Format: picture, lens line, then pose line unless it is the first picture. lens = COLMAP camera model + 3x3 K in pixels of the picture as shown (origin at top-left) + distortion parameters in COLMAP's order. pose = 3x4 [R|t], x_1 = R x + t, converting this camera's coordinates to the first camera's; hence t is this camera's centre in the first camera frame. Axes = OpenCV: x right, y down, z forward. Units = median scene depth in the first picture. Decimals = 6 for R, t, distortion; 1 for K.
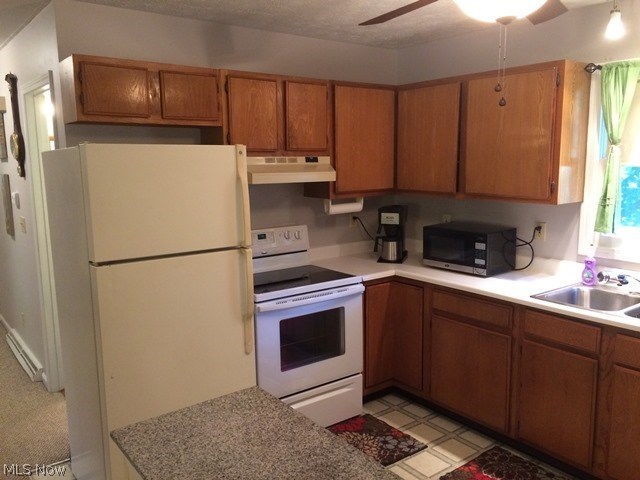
lens RADIAL K [[544.0, 0, 319.6], [0, 544.0, 239.8], [0, 0, 1]] dist [0.048874, -0.016631]
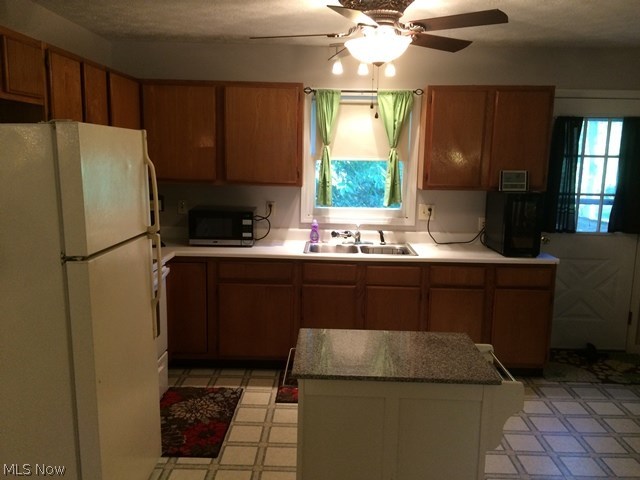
lens RADIAL K [[544.0, 0, 319.3], [0, 544.0, 241.5], [0, 0, 1]] dist [0.048874, -0.016631]
pose [[0.626333, -0.099565, 0.773171, -0.567550], [0.092605, 0.994290, 0.053022, 0.004918], [-0.774036, 0.038390, 0.631977, 0.090695]]
